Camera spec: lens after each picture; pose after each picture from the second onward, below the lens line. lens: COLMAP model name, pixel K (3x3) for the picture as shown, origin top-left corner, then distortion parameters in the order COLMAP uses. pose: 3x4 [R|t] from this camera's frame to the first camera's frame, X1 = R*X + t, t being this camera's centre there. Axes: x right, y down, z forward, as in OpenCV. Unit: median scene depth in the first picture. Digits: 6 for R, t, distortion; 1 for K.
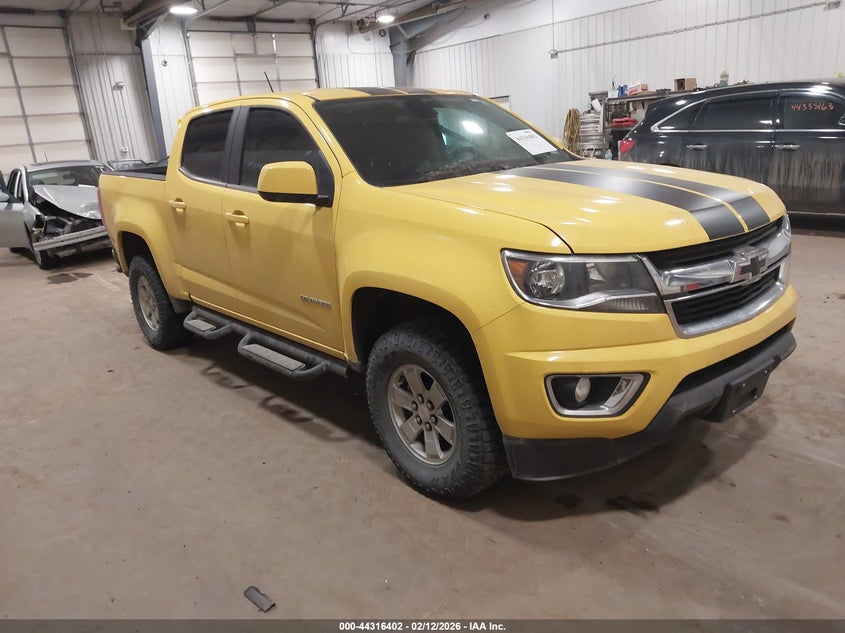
lens RADIAL K [[663.4, 0, 422.5], [0, 663.4, 316.5], [0, 0, 1]] dist [0.046923, -0.005384]
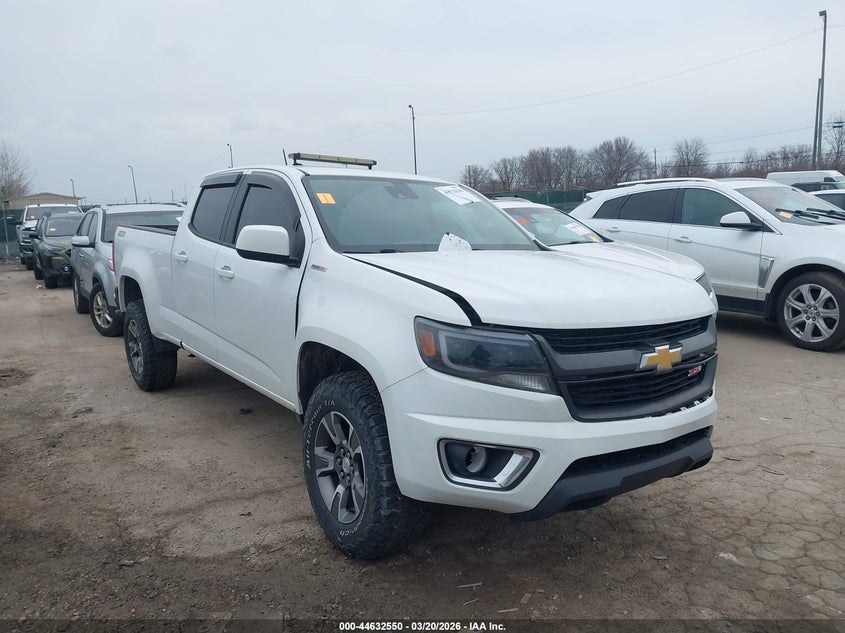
lens RADIAL K [[663.4, 0, 422.5], [0, 663.4, 316.5], [0, 0, 1]] dist [0.046923, -0.005384]
pose [[0.970758, 0.089767, -0.222646, 0.360481], [-0.113481, 0.988883, -0.096083, 0.000089], [0.211546, 0.118540, 0.970153, -0.035269]]
